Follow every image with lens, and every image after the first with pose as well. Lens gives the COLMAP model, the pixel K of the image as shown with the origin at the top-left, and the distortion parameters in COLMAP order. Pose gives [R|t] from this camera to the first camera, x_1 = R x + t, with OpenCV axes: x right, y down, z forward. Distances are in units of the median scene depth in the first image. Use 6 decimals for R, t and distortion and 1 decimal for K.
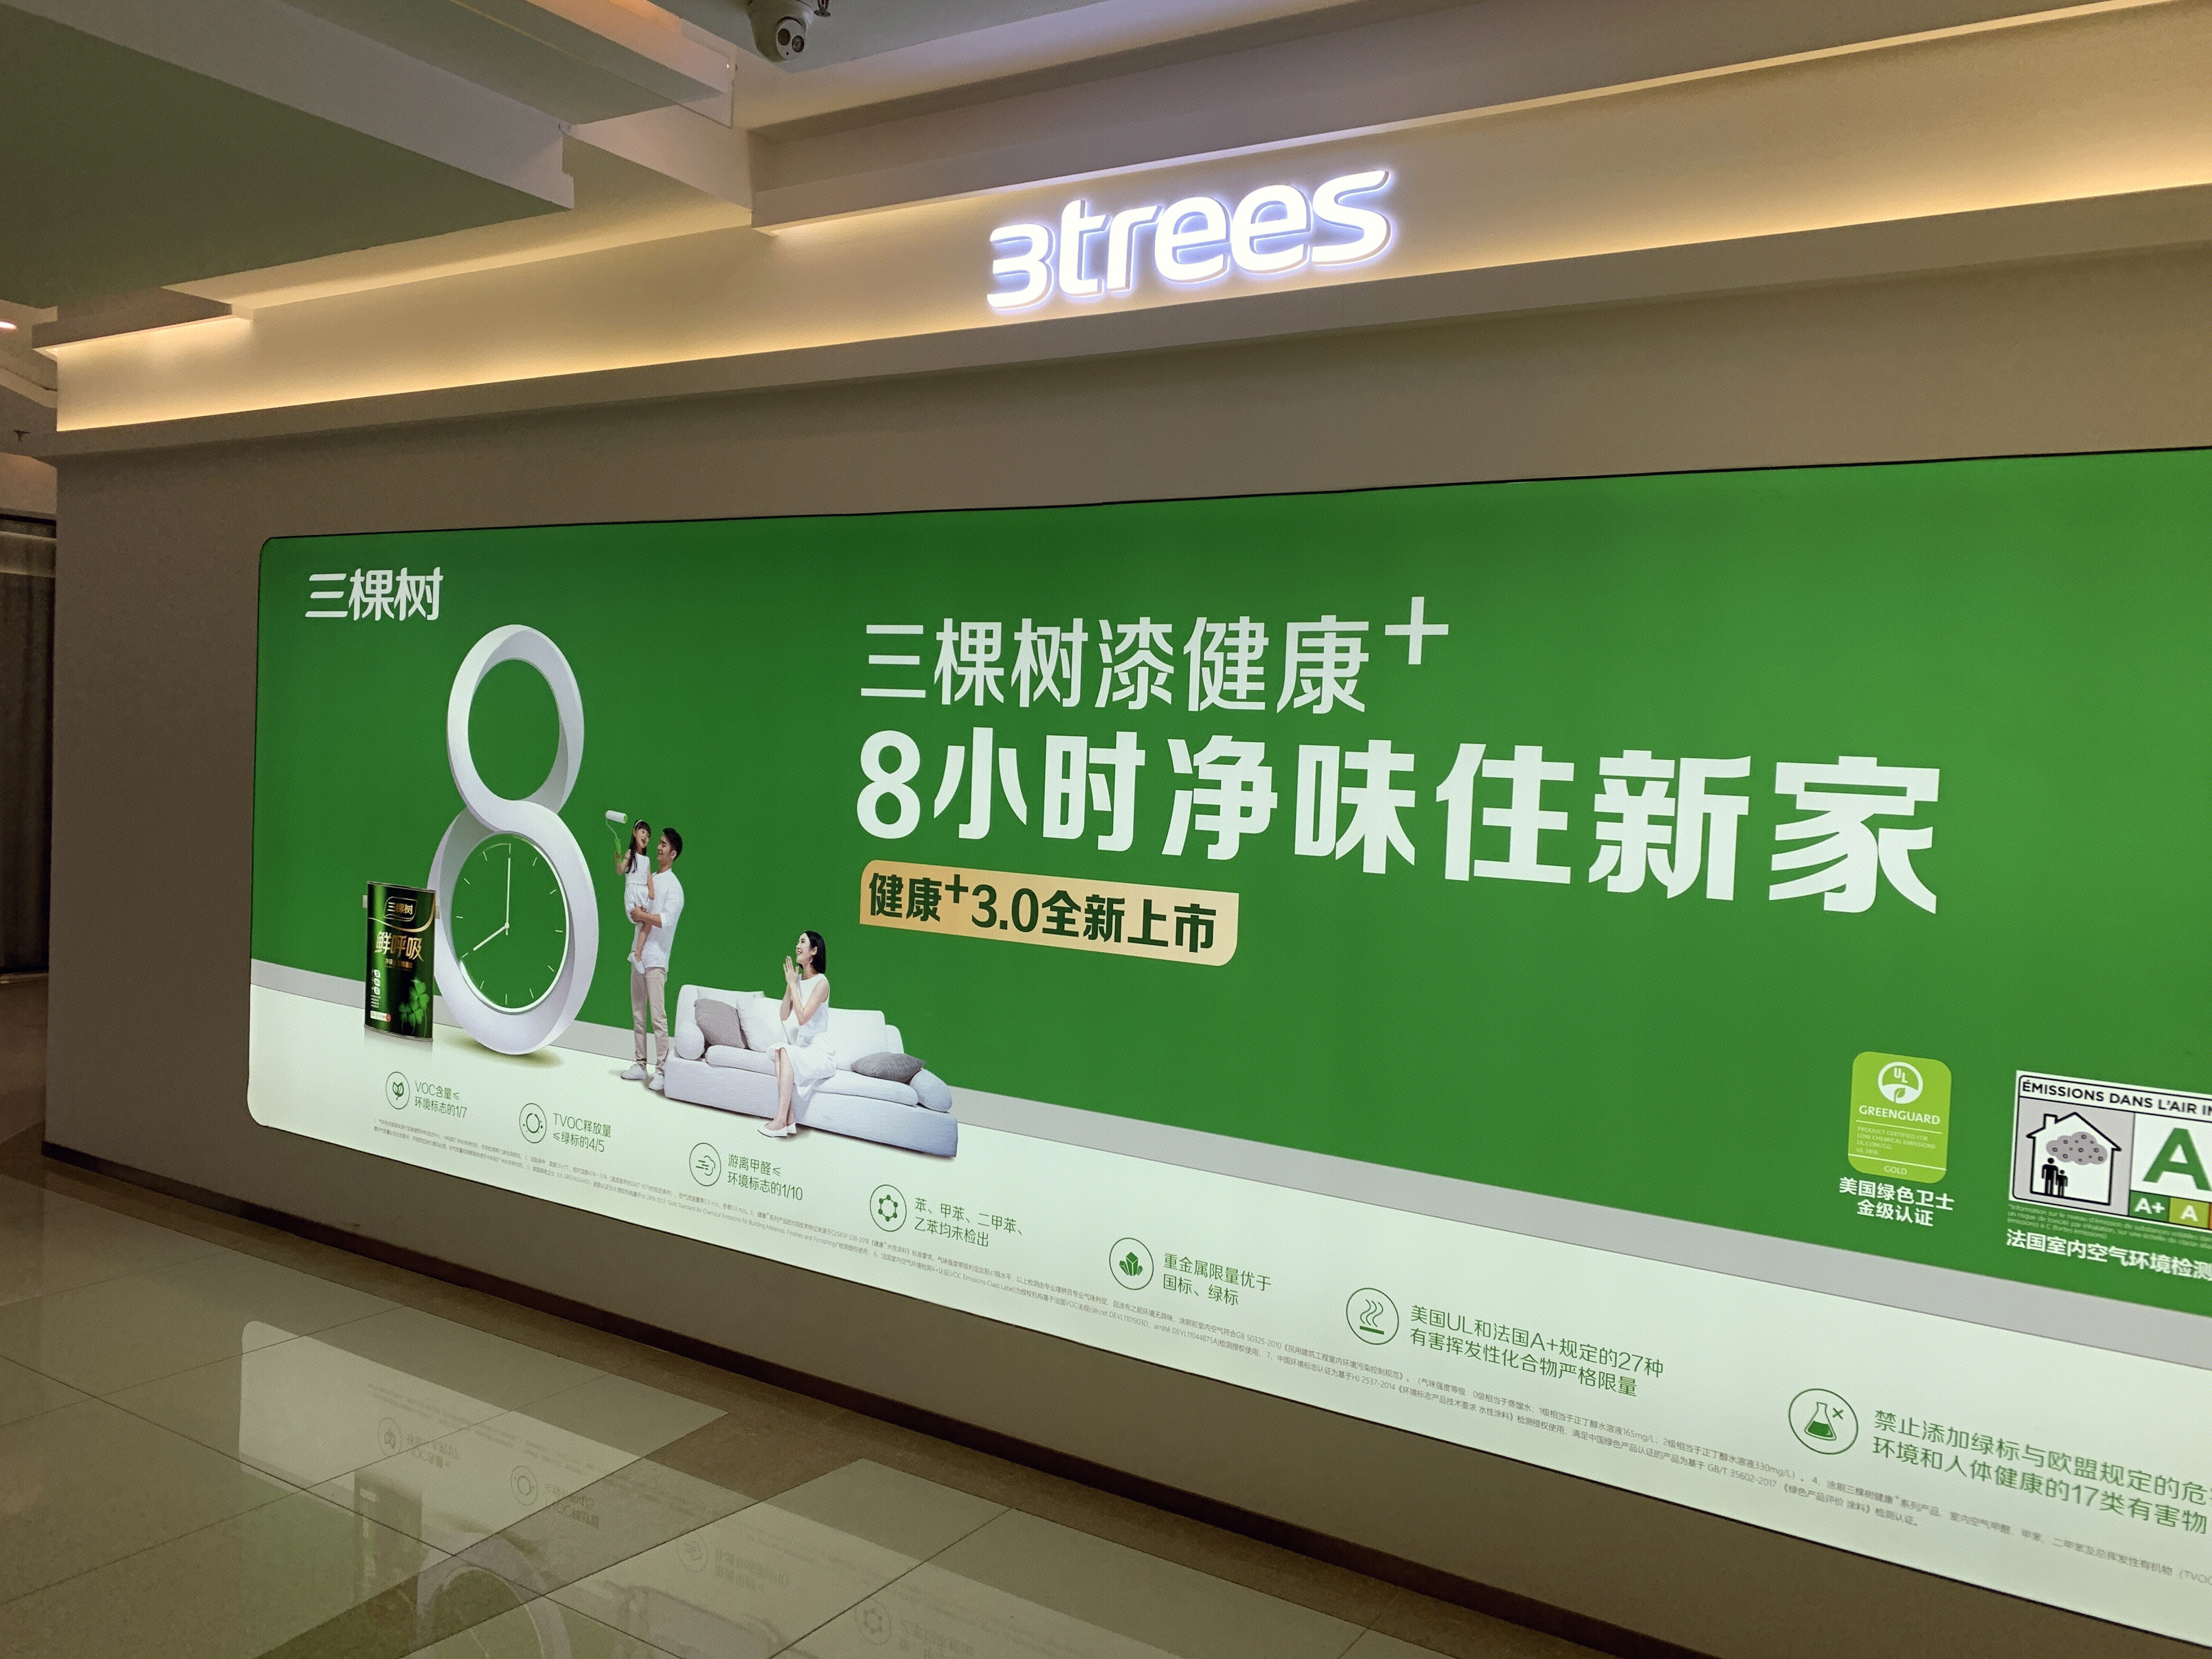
lens RADIAL K [[1714.1, 0, 1088.4], [0, 1714.1, 800.3], [0, 0, 1]] dist [0.041542, -0.051109]
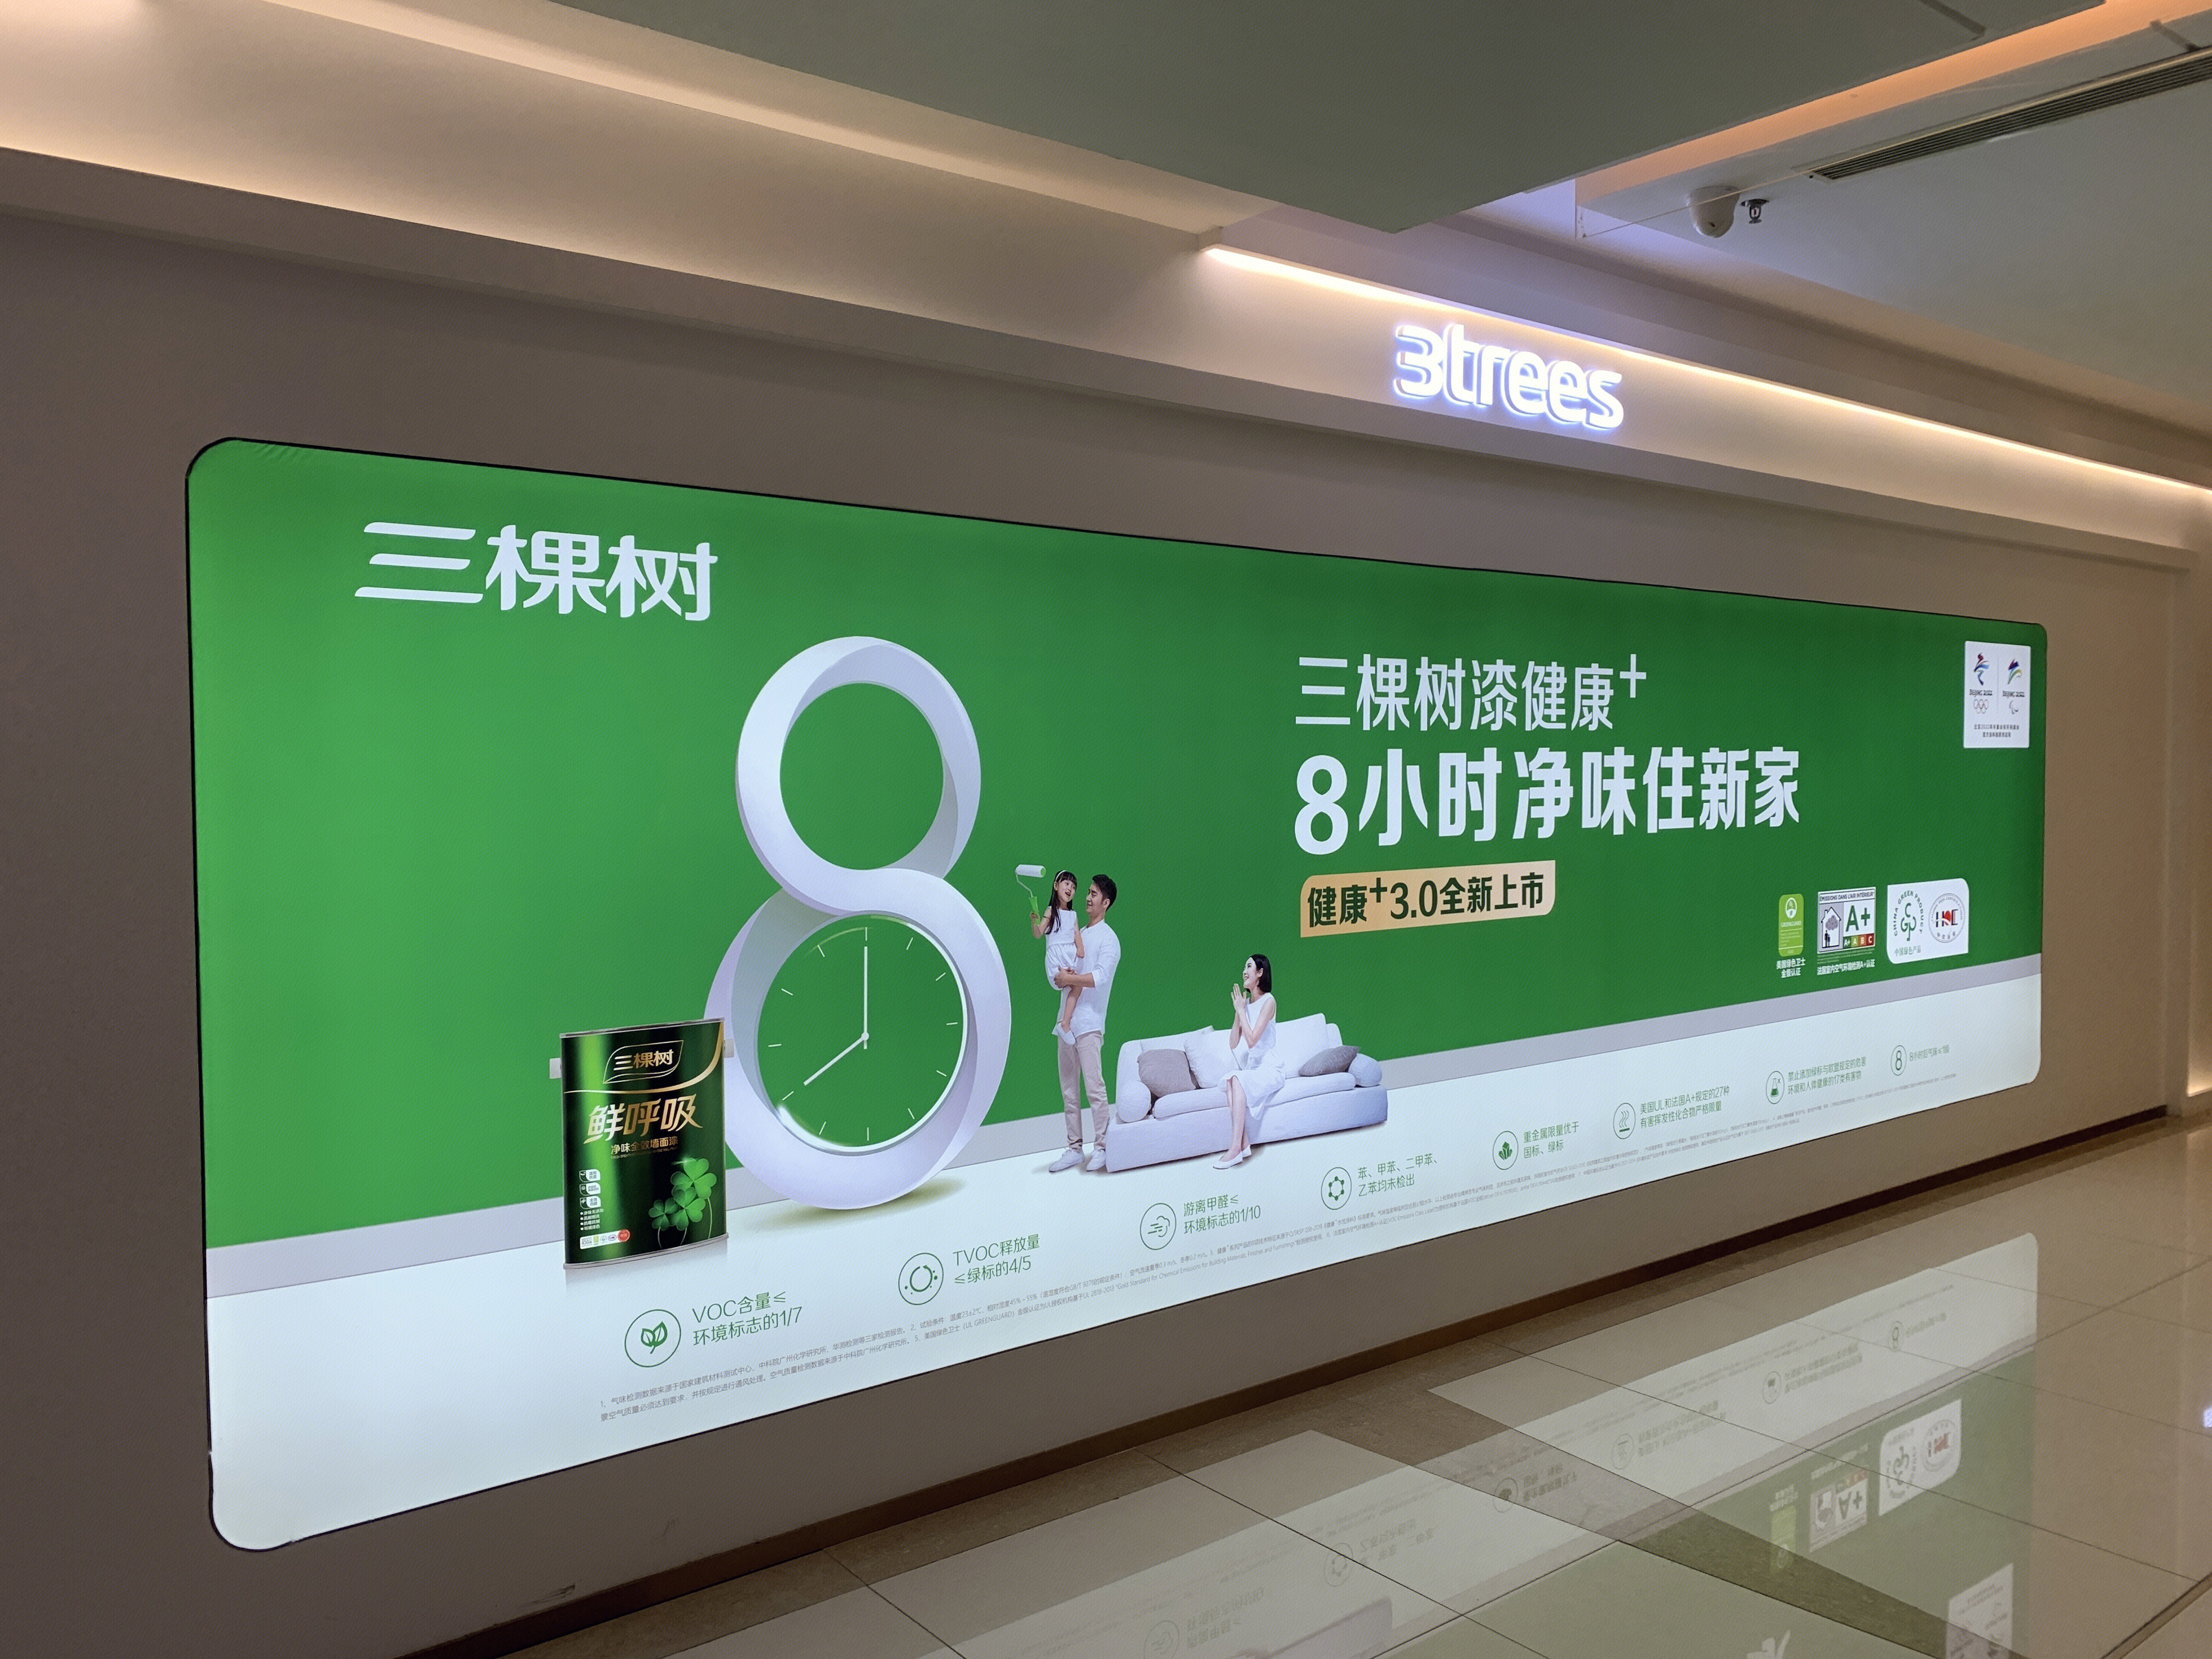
lens RADIAL K [[1714.1, 0, 1113.4], [0, 1714.1, 813.2], [0, 0, 1]] dist [0.041542, -0.051109]
pose [[0.321551, -0.071971, 0.944153, -1.279190], [0.050908, 0.996979, 0.058660, -0.080126], [-0.945523, 0.029203, 0.324244, 0.833304]]
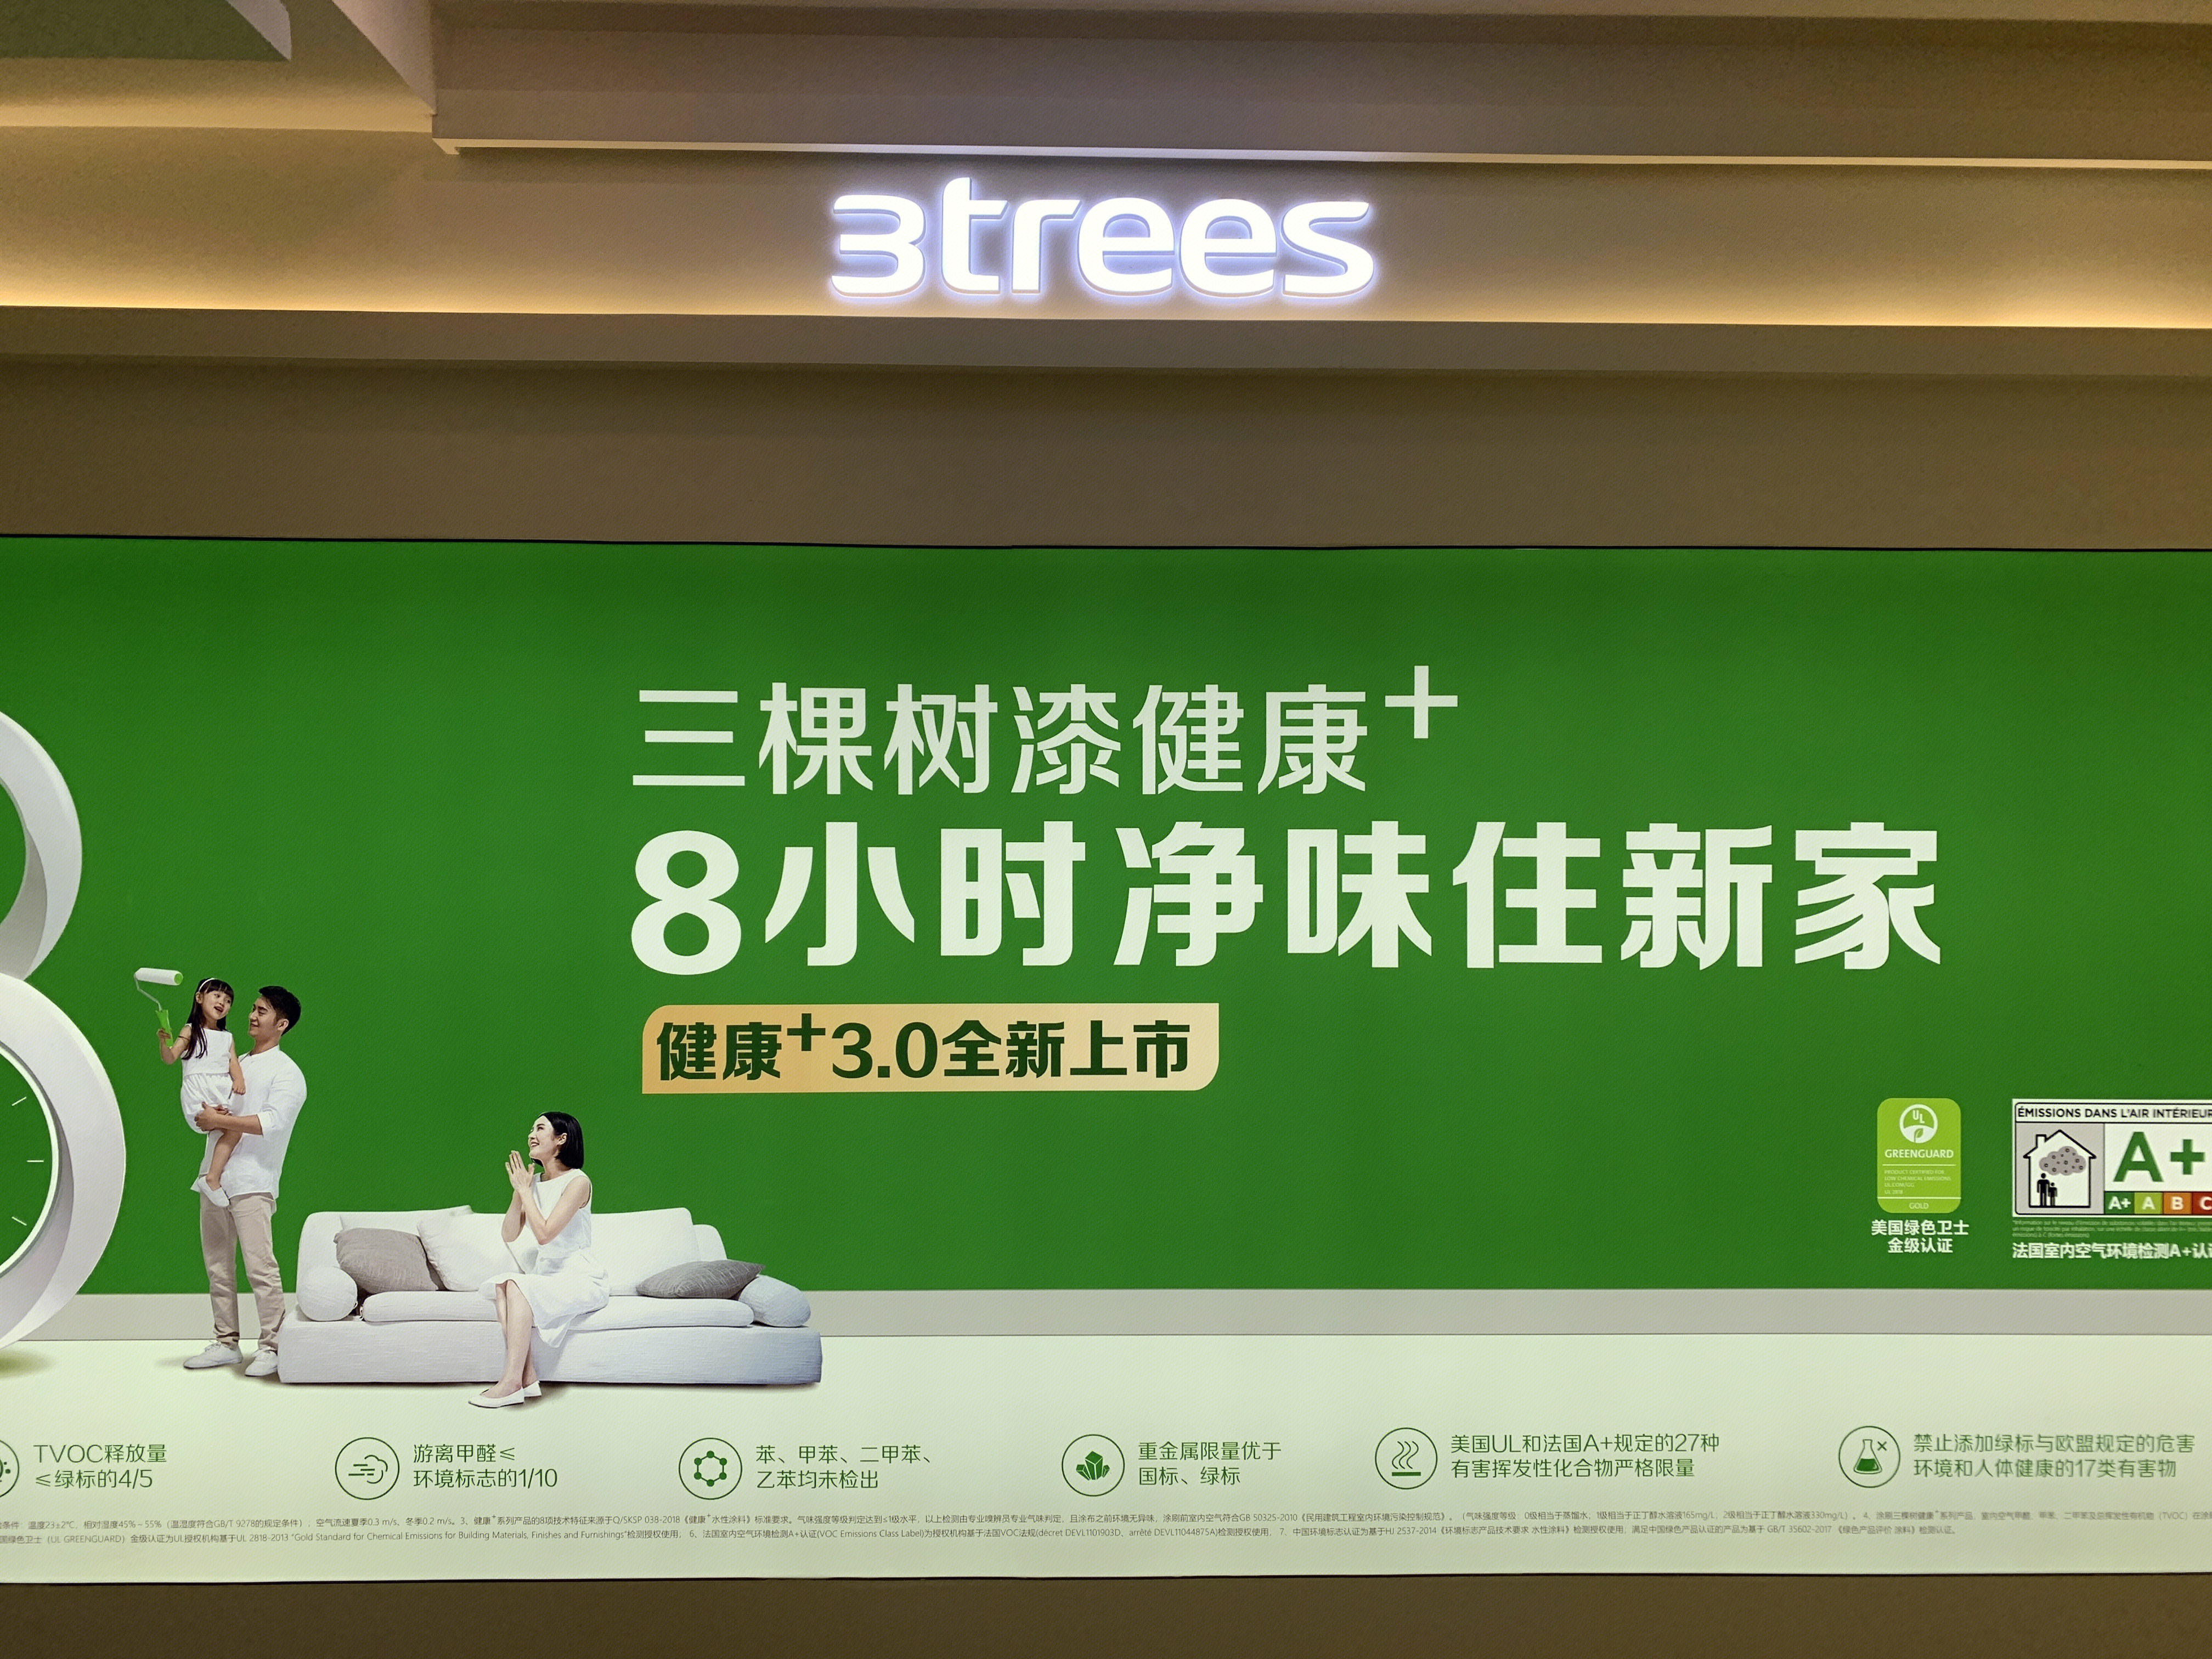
lens RADIAL K [[1714.1, 0, 1154.6], [0, 1714.1, 807.8], [0, 0, 1]] dist [0.041542, -0.051109]
pose [[0.829026, -0.034842, 0.558123, -0.395002], [0.051075, 0.998603, -0.013526, -0.032468], [-0.556872, 0.039719, 0.829648, 0.278320]]
